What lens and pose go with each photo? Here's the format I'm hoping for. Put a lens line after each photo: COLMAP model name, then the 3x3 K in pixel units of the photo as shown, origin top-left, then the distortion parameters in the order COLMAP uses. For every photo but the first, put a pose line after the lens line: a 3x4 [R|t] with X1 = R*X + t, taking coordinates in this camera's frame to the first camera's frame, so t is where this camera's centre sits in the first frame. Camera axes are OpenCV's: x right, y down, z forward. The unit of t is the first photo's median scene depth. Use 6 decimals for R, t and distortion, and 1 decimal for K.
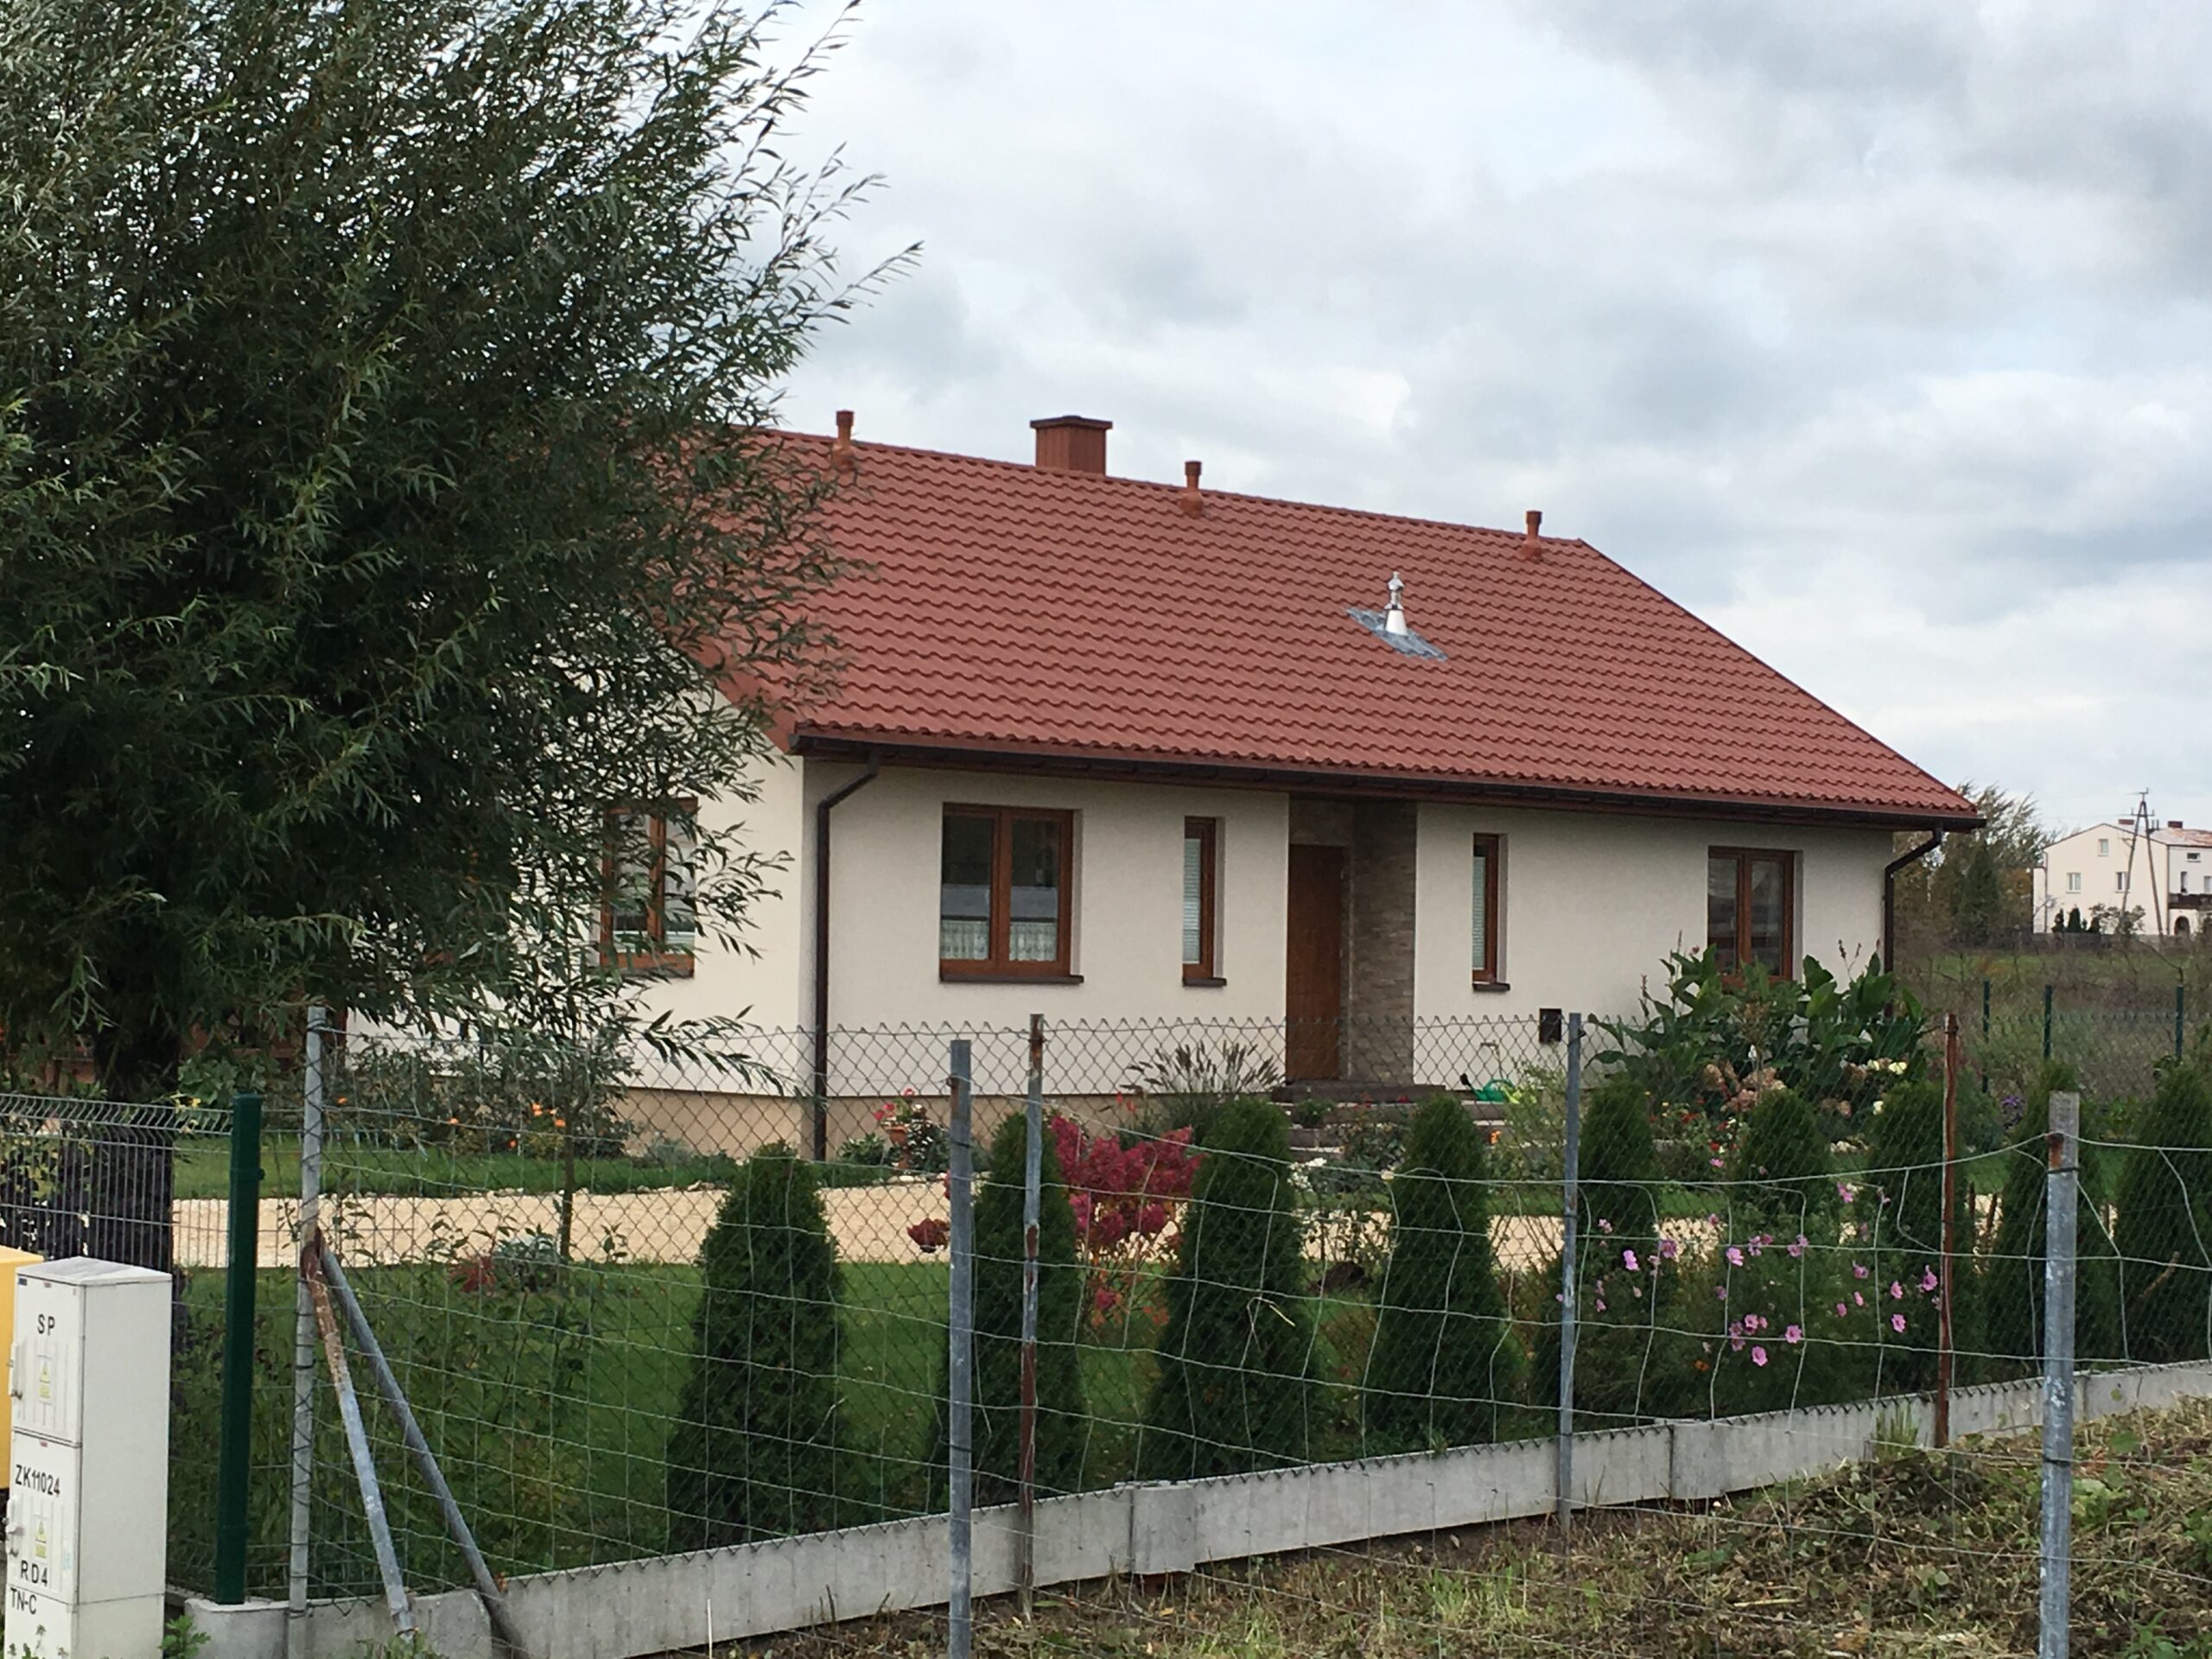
lens RADIAL K [[3565.1, 0, 1106.9], [0, 3565.1, 829.9], [0, 0, 1]] dist [-0.070019, 0.000000]
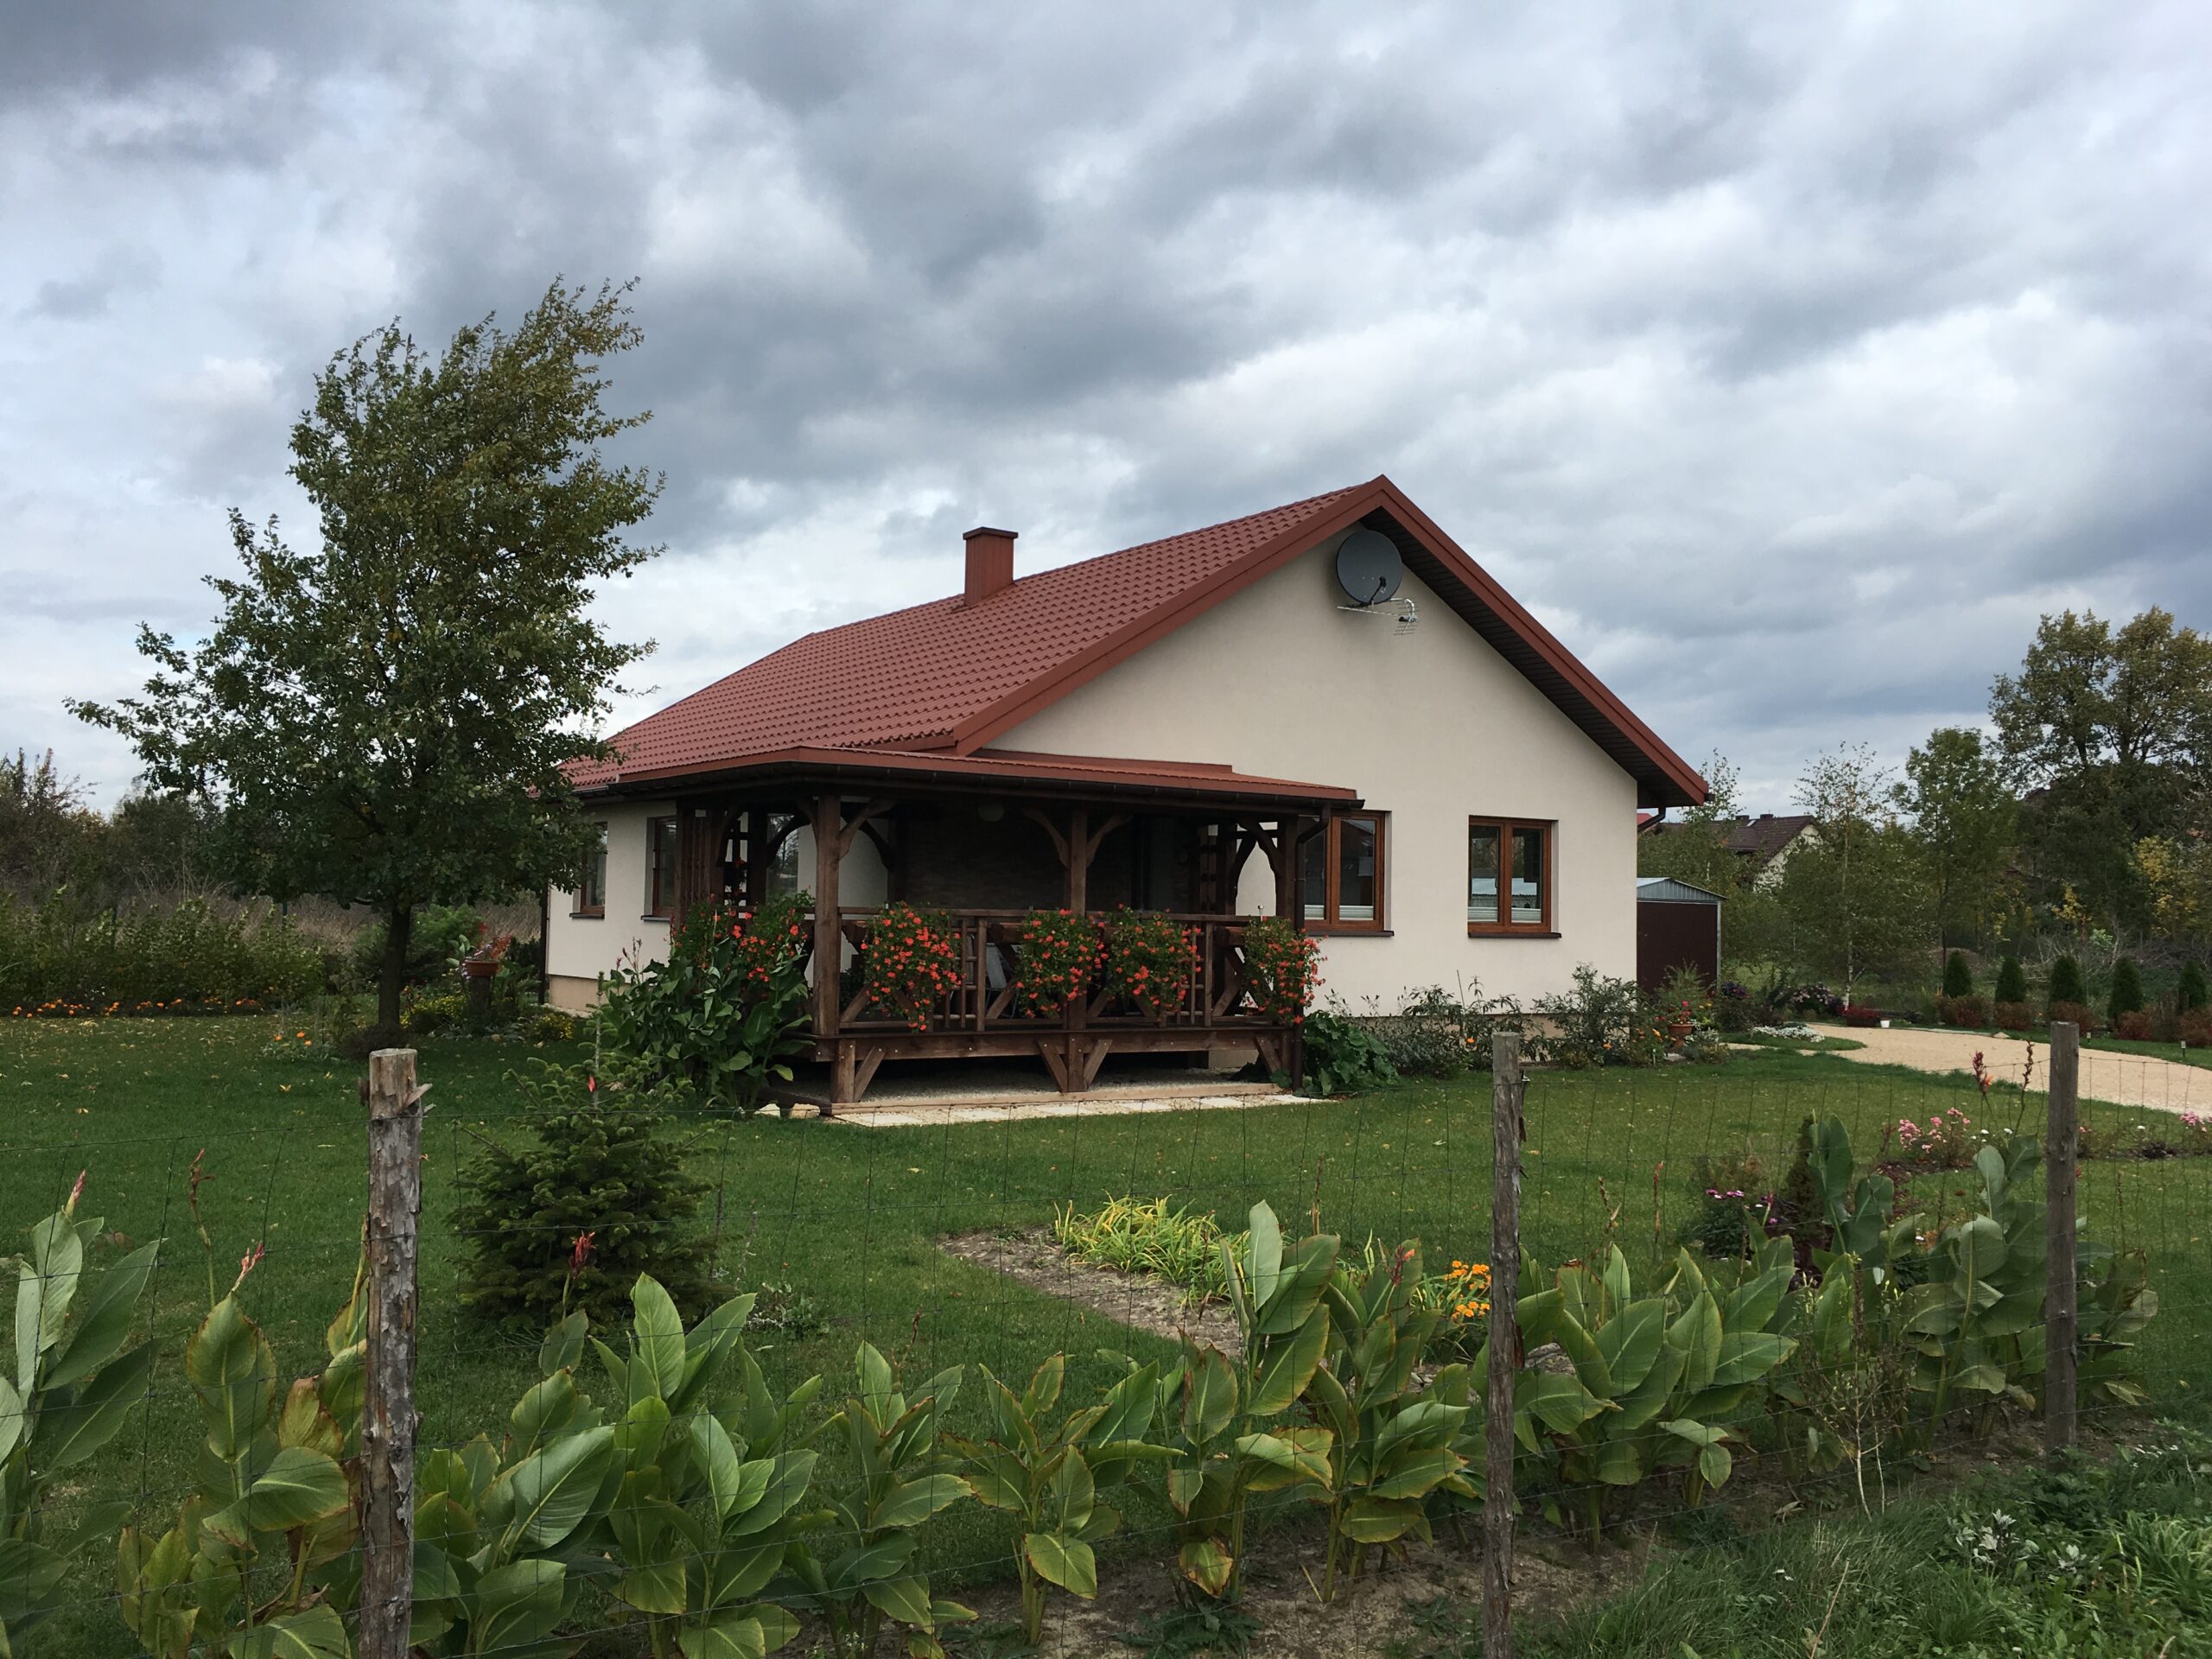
lens RADIAL K [[1839.8, 0, 1096.4], [0, 1839.8, 823.1], [0, 0, 1]] dist [0.045277, -0.021185]
pose [[0.197615, 0.034694, 0.979666, -0.798298], [-0.057370, 0.998070, -0.023773, 0.018758], [-0.978599, -0.051506, 0.199224, 0.889079]]
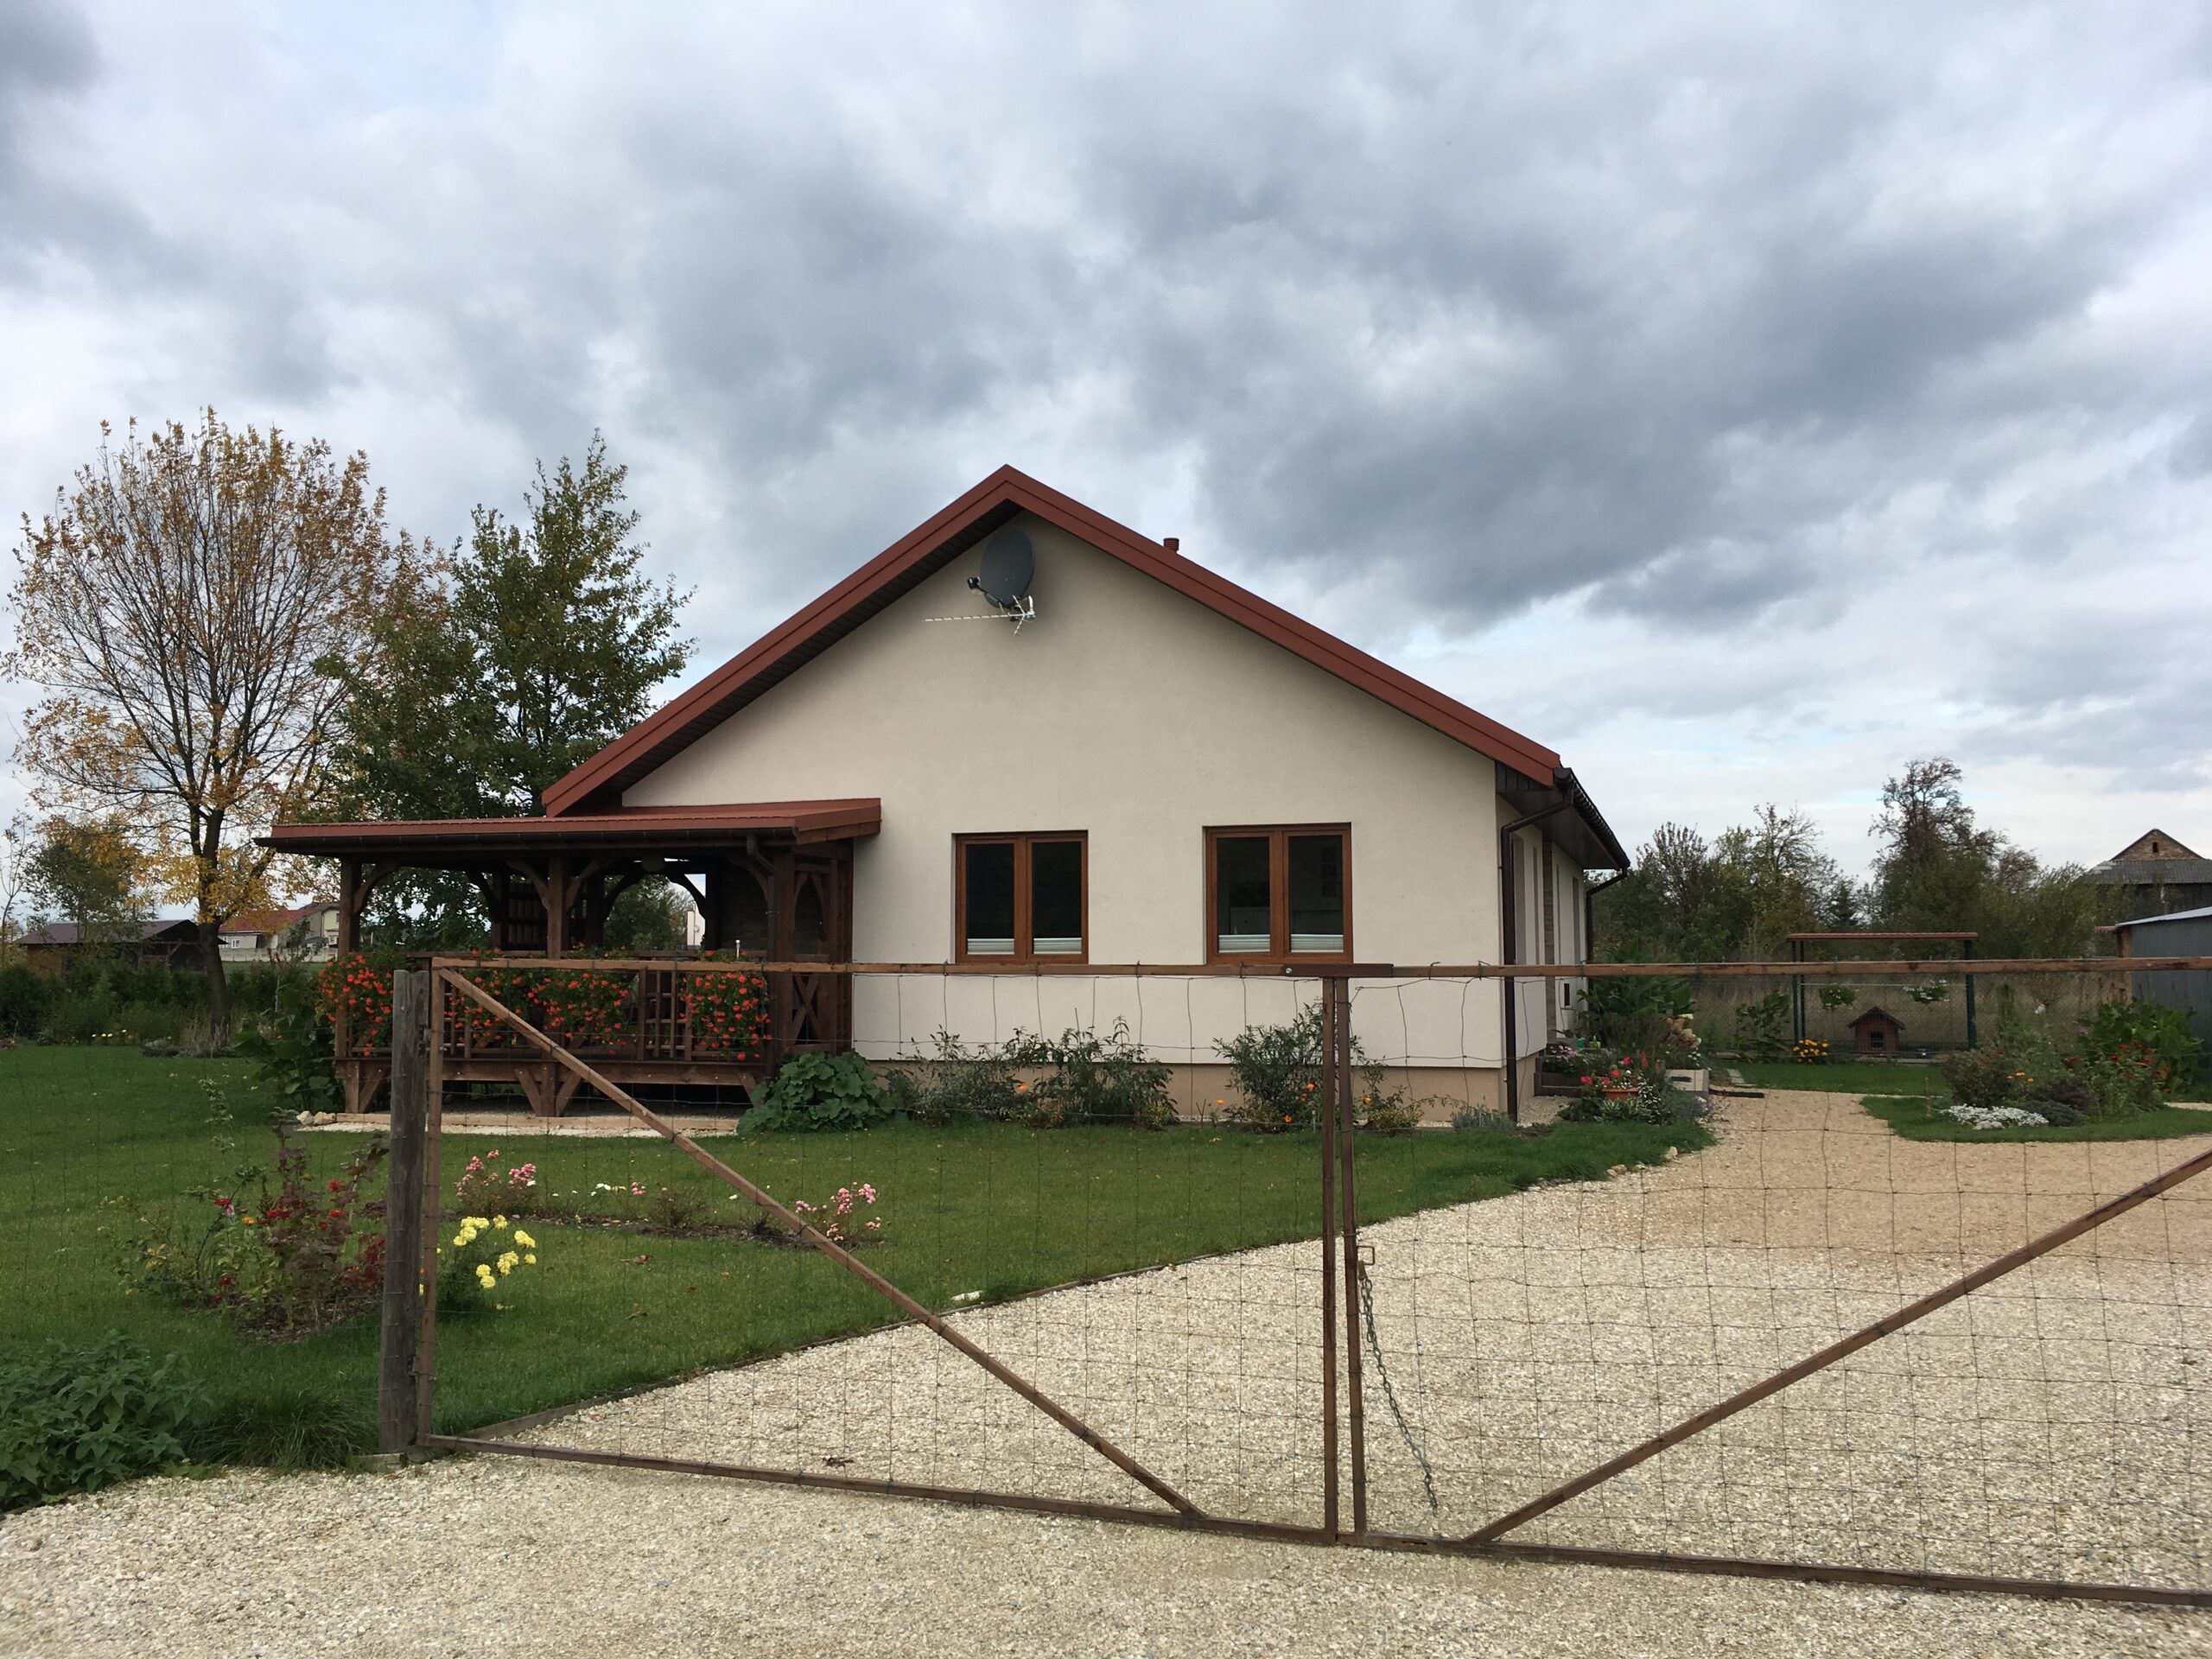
lens RADIAL K [[1839.8, 0, 1115.2], [0, 1839.8, 826.1], [0, 0, 1]] dist [0.045277, -0.021185]
pose [[0.874839, 0.020931, 0.483962, -0.416748], [-0.005470, 0.999429, -0.033338, 0.011127], [-0.484383, 0.026518, 0.874454, 0.415681]]
